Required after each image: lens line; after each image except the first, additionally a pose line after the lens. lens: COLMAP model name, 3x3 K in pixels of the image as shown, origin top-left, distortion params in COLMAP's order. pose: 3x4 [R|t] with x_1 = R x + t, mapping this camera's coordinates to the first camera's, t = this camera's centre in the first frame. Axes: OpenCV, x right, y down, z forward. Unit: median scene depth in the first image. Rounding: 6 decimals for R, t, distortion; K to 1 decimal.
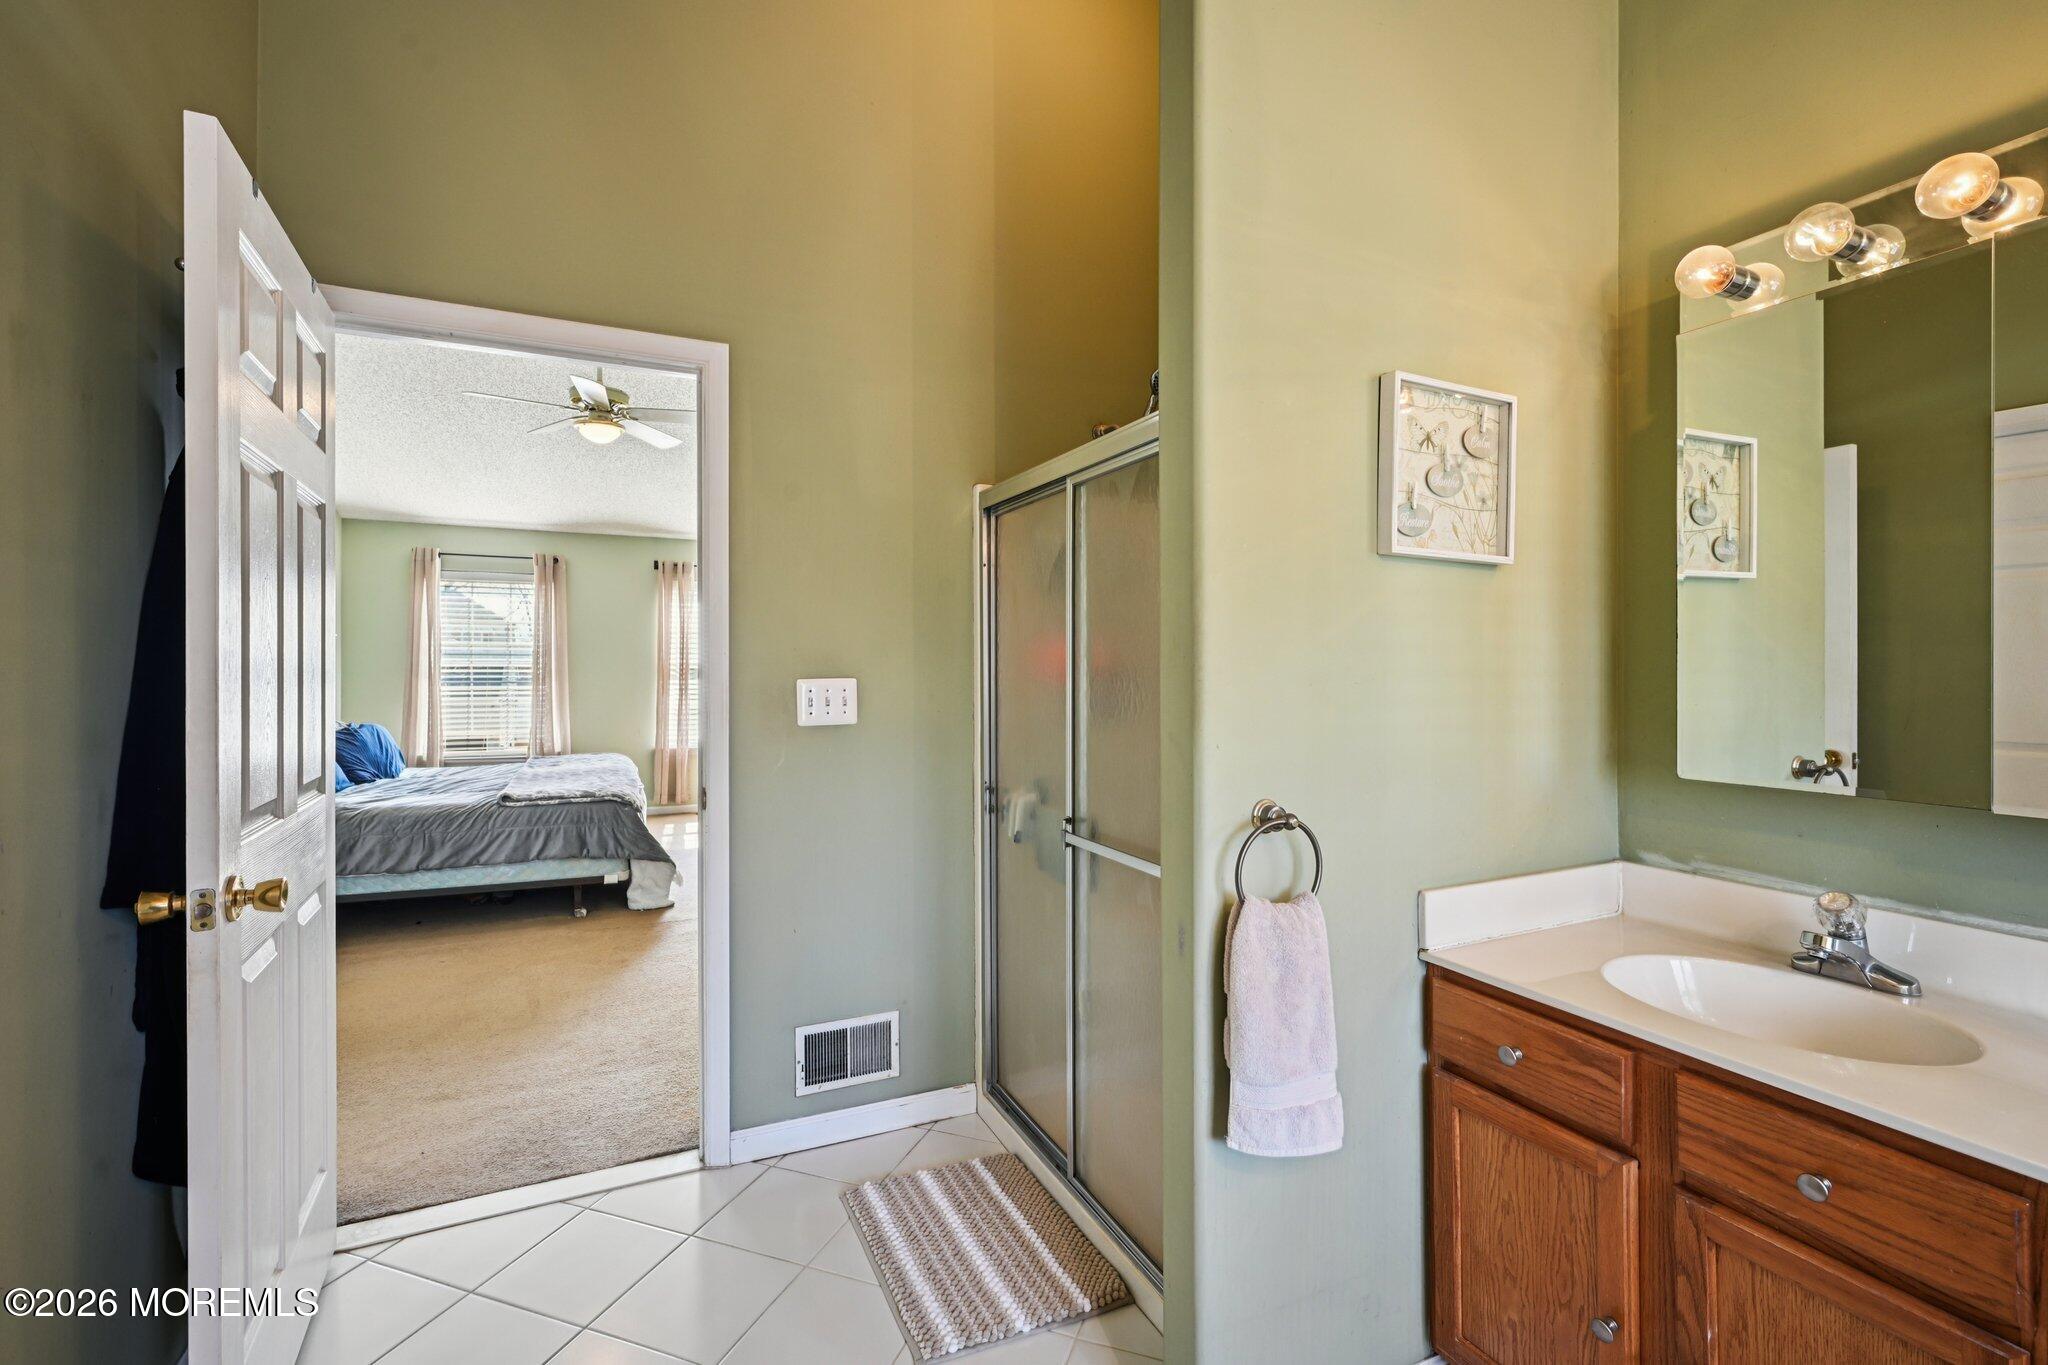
lens RADIAL K [[894.7, 0, 1027.7], [0, 894.7, 669.3], [0, 0, 1]] dist [-0.002057, -0.000116]
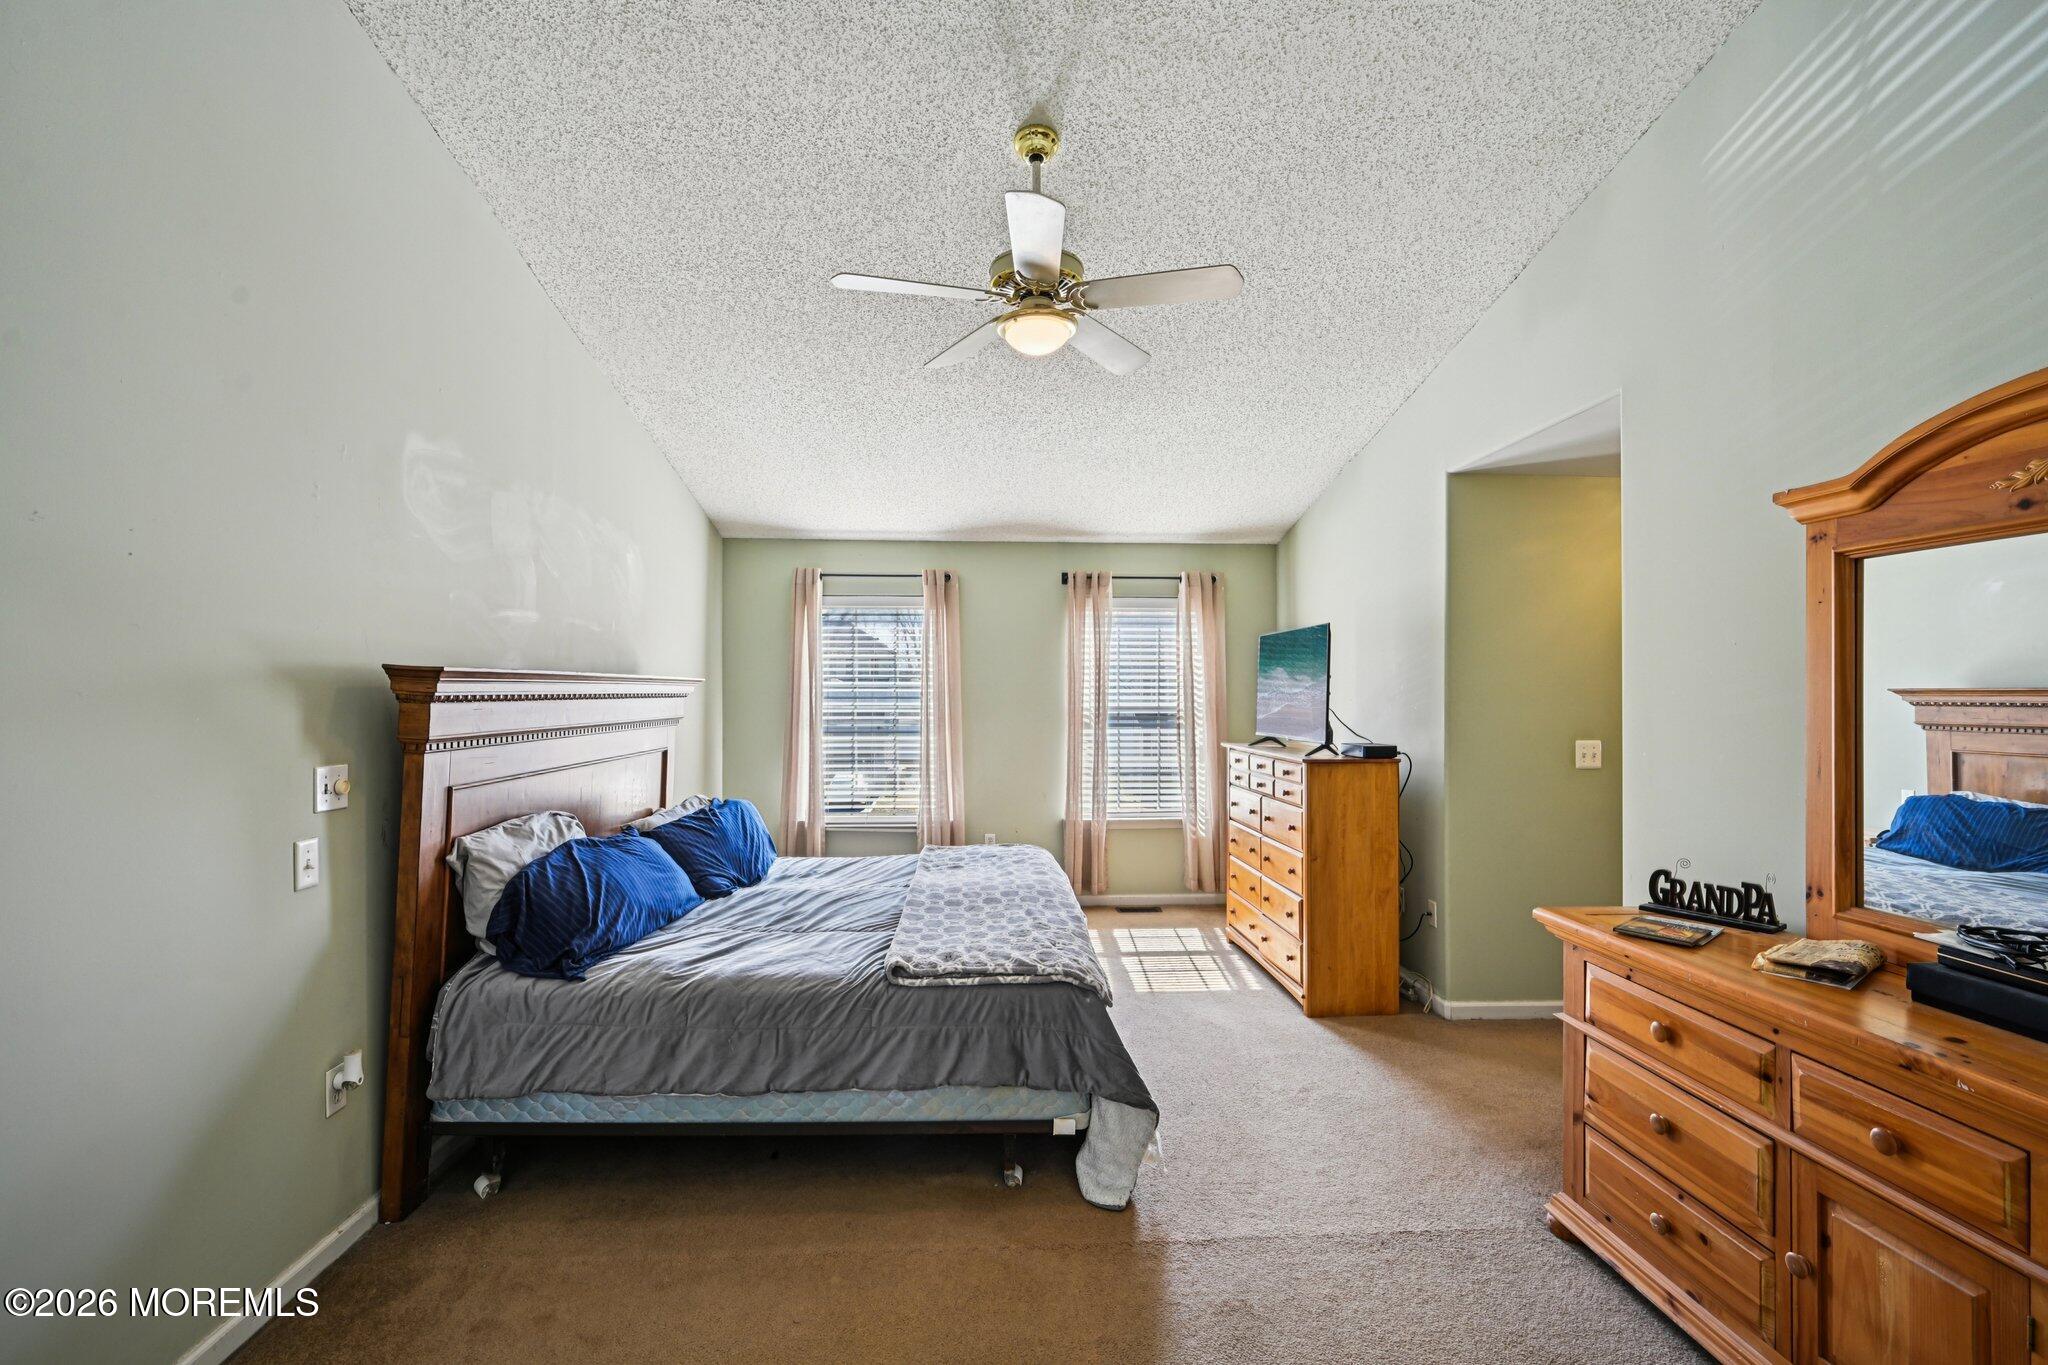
lens RADIAL K [[910.6, 0, 1025.8], [0, 910.6, 689.0], [0, 0, 1]] dist [-0.000458, -0.000019]
pose [[0.928968, -0.003437, -0.370144, -0.277295], [0.002927, 0.999994, -0.001940, -0.035869], [0.370148, 0.000719, 0.928972, 0.464665]]
